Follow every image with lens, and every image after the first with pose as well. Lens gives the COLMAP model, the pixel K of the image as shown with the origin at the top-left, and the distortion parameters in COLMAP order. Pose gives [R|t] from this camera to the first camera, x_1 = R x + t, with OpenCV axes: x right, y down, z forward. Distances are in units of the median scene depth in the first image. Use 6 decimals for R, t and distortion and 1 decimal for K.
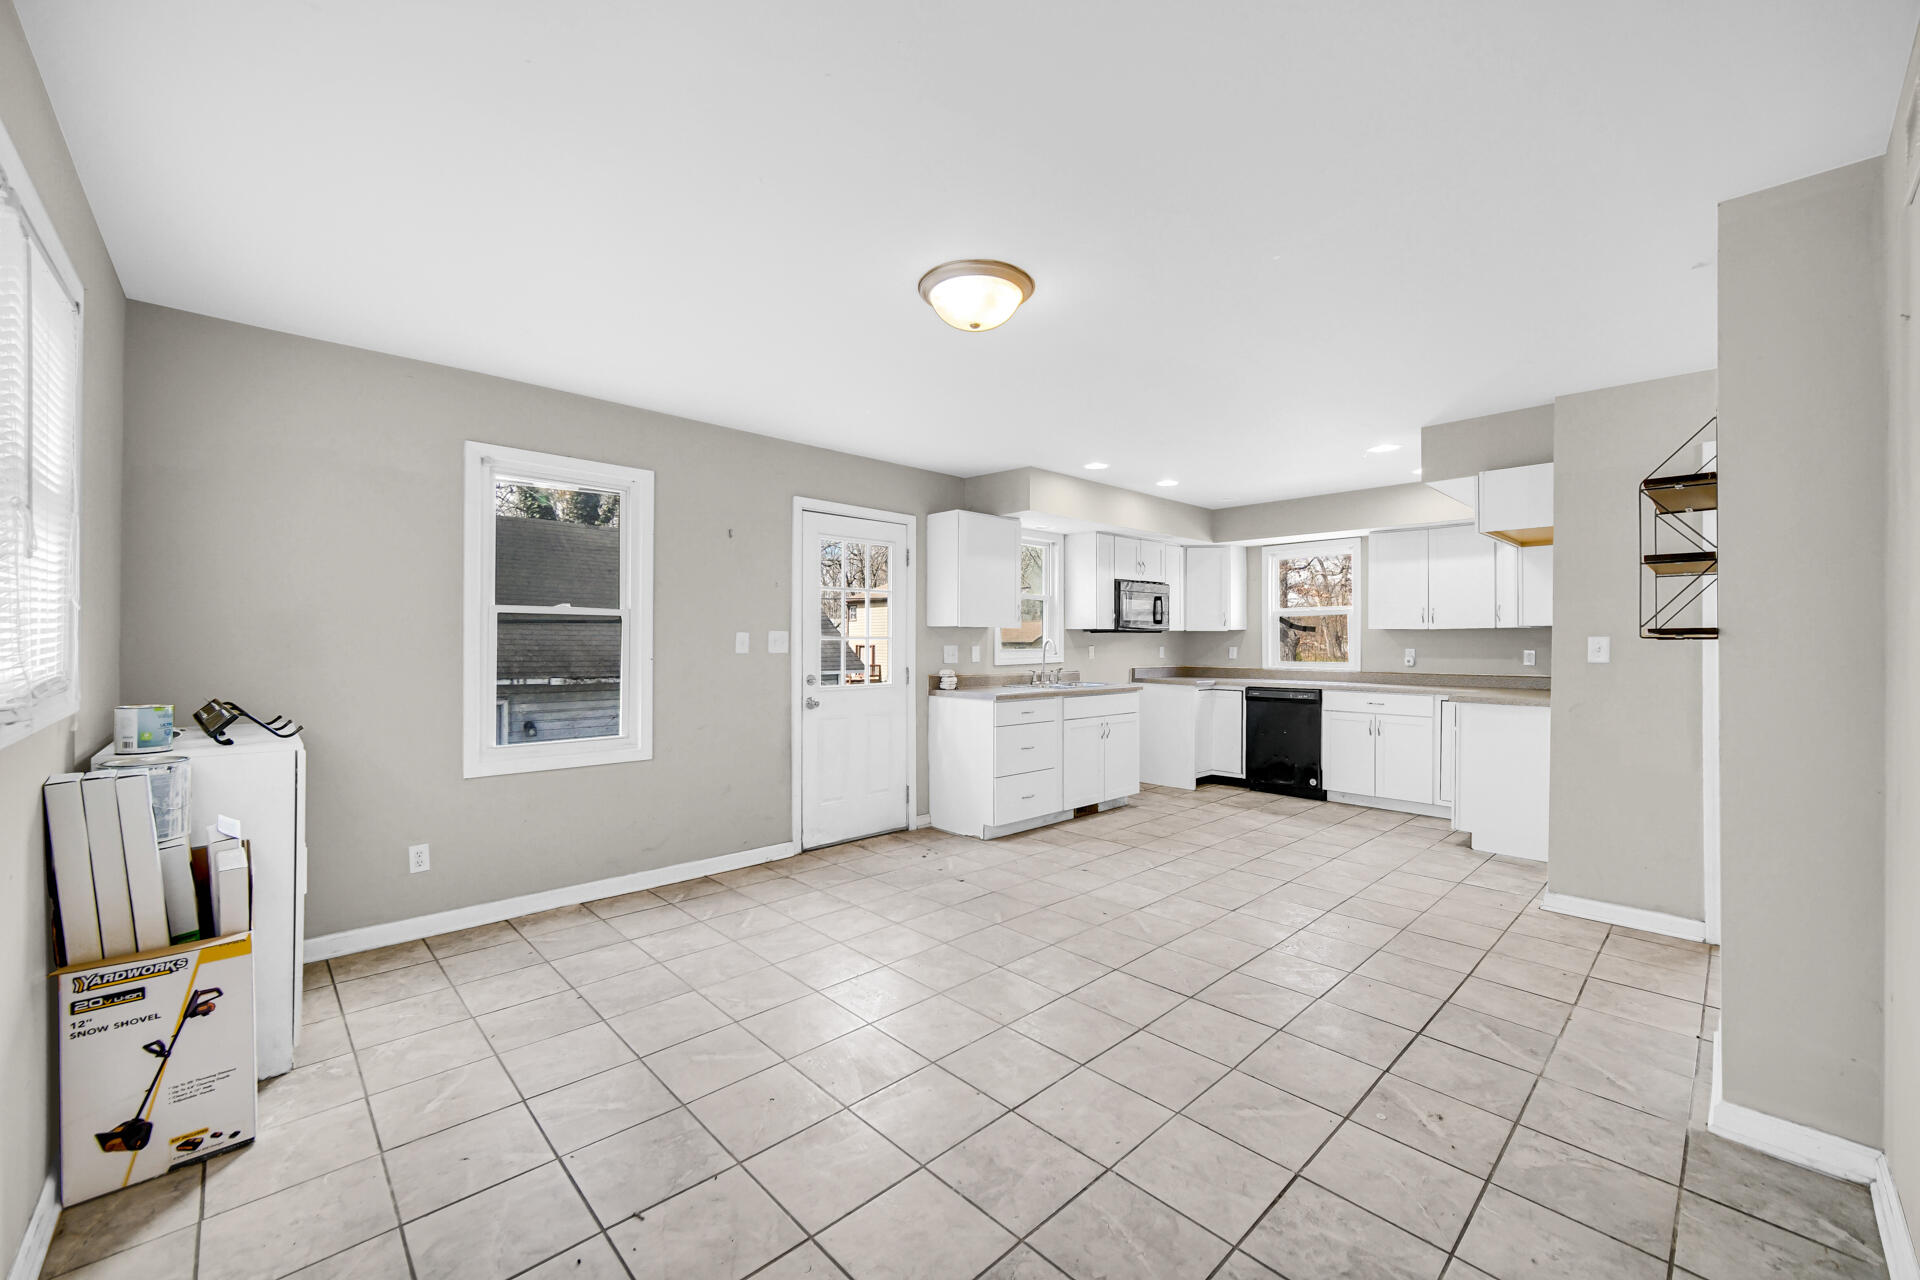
lens RADIAL K [[756.5, 0, 951.9], [0, 756.5, 642.1], [0, 0, 1]] dist [-0.003290, 0.000580]
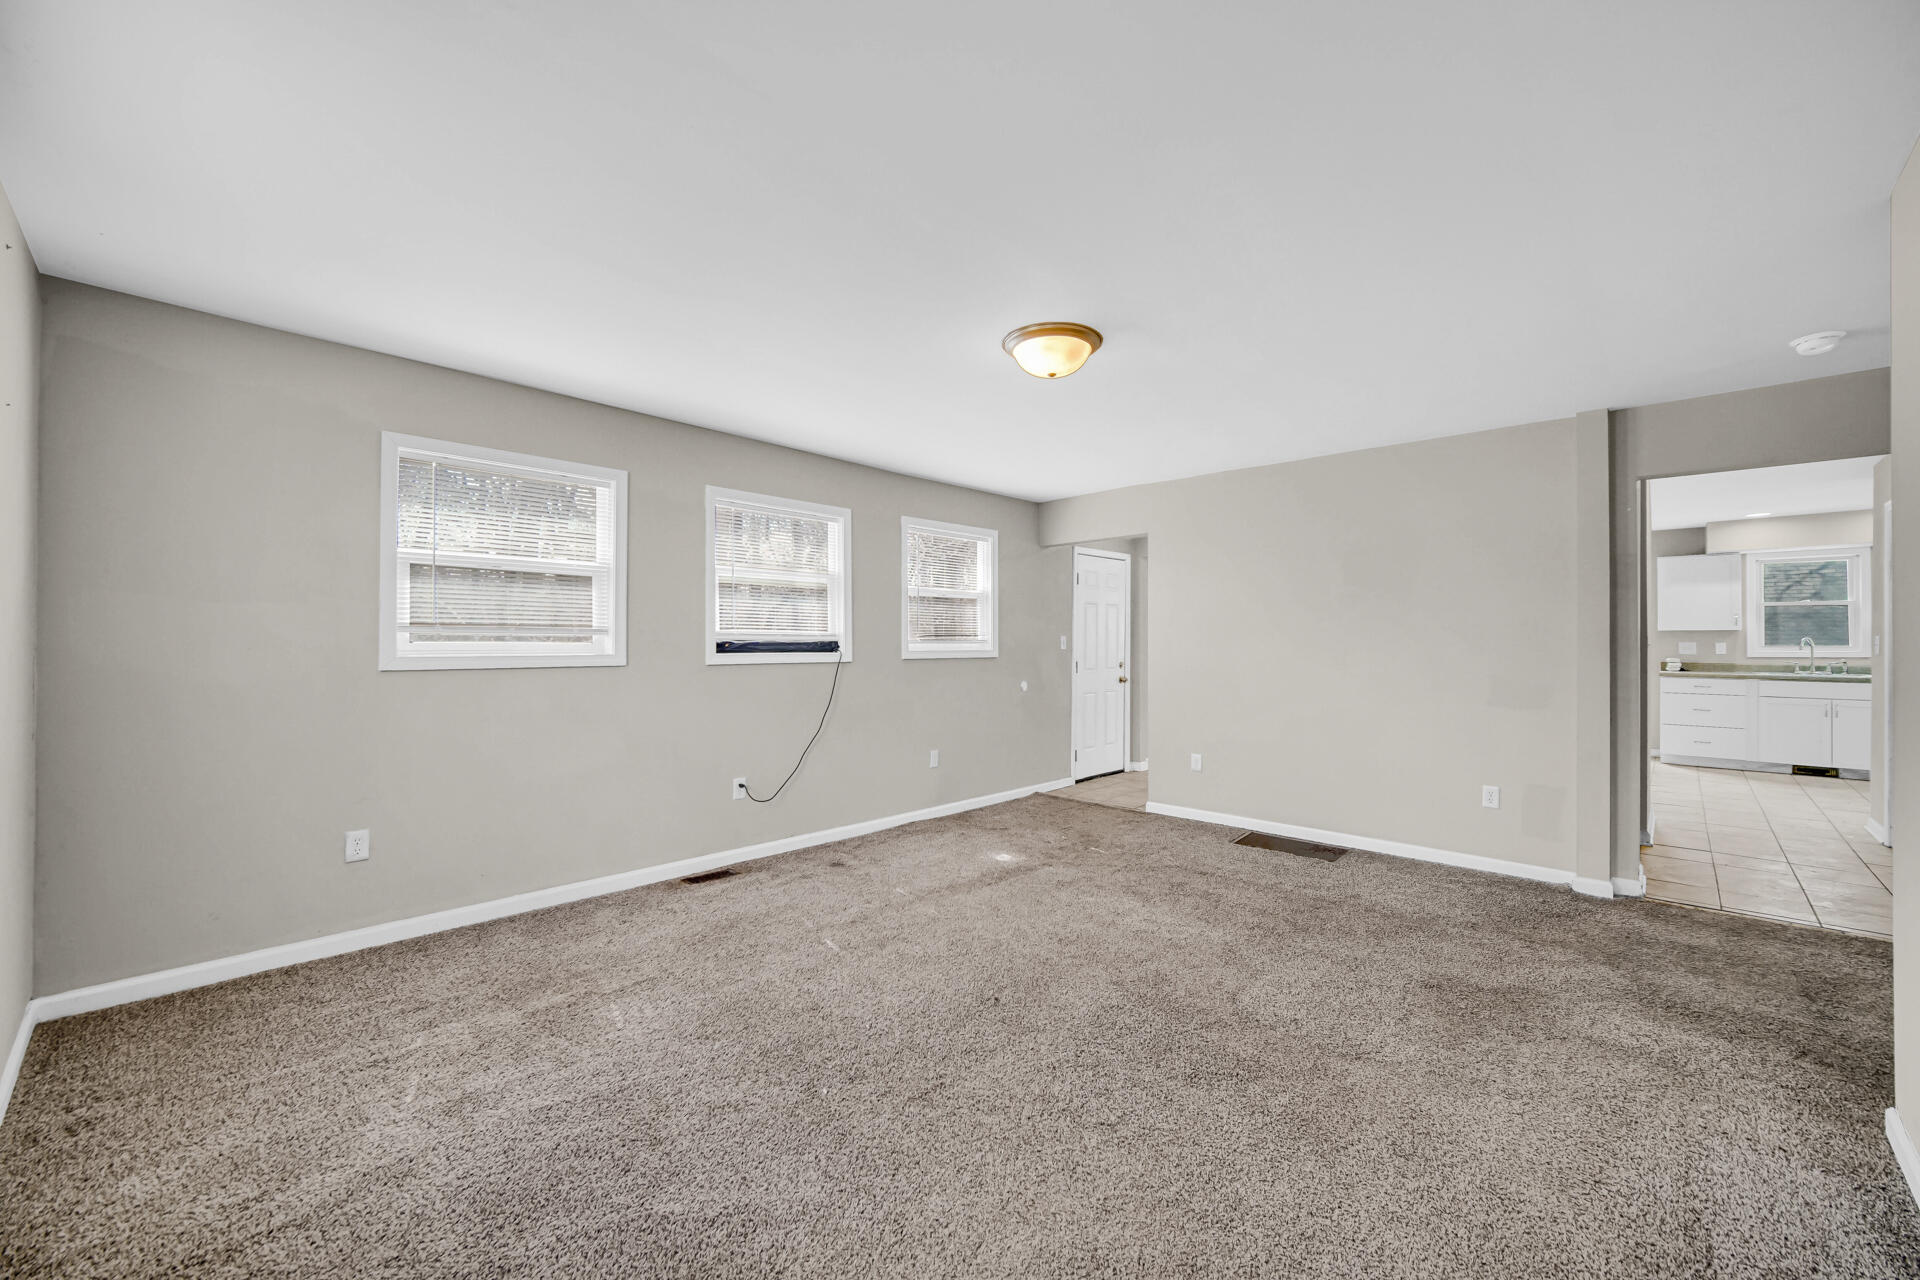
lens RADIAL K [[756.5, 0, 959.0], [0, 756.5, 630.8], [0, 0, 1]] dist [-0.003290, 0.000580]
pose [[0.045100, -0.000470, -0.998982, 1.272928], [0.000162, 1.000000, -0.000463, -0.015854], [0.998982, -0.000141, 0.045100, -0.452756]]
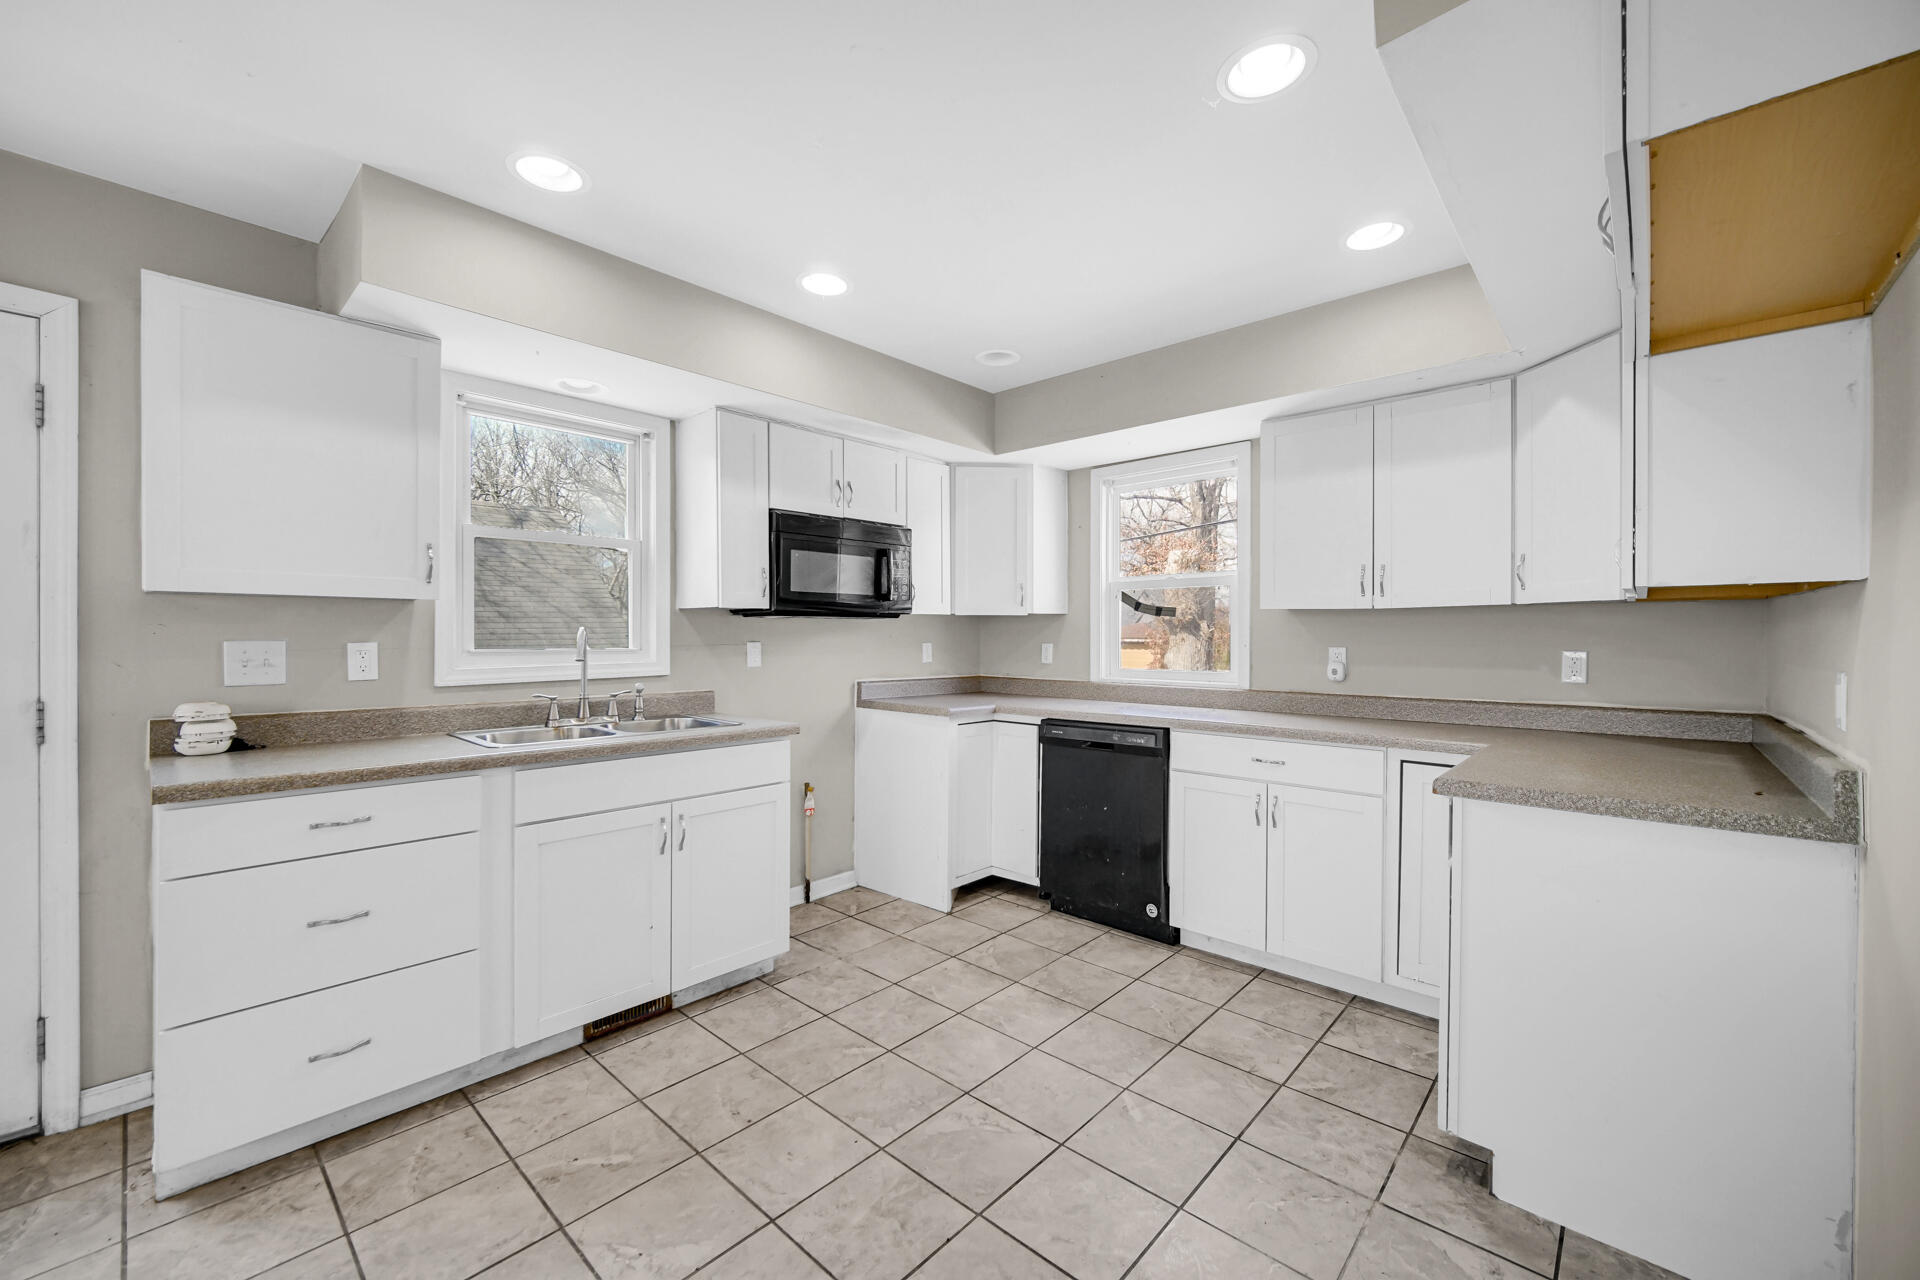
lens RADIAL K [[756.5, 0, 953.8], [0, 756.5, 639.0], [0, 0, 1]] dist [-0.003290, 0.000580]
pose [[0.997422, 0.000458, 0.071759, 0.309422], [-0.000717, 0.999993, 0.003590, 0.001275], [-0.071757, -0.003632, 0.997416, 0.506381]]
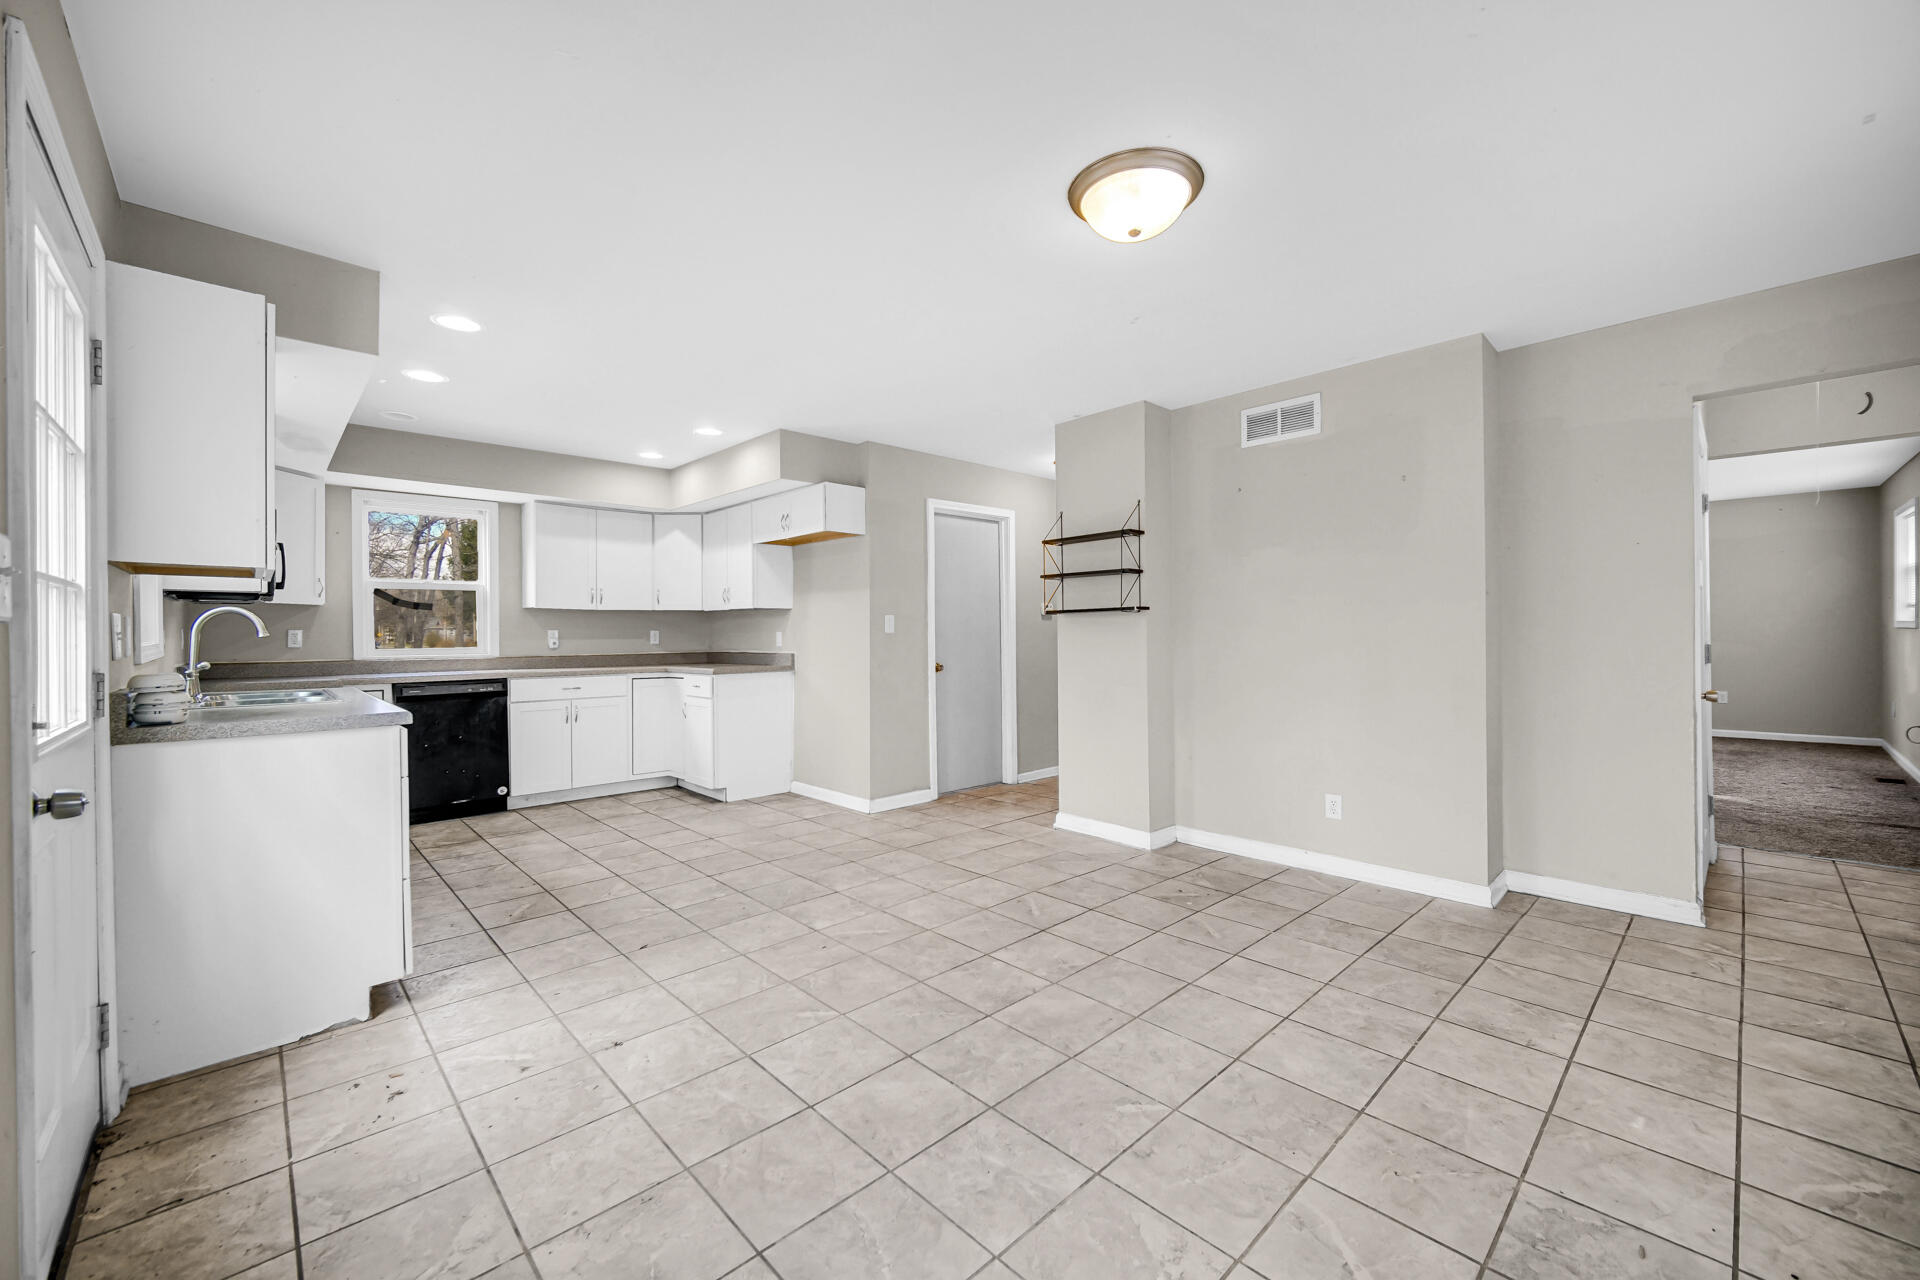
lens RADIAL K [[756.5, 0, 956.6], [0, 756.5, 639.2], [0, 0, 1]] dist [-0.003290, 0.000580]
pose [[-0.004351, -0.009516, 0.999945, -0.351769], [0.007444, 0.999927, 0.009548, 0.015102], [-0.999963, 0.007485, -0.004279, 0.506738]]
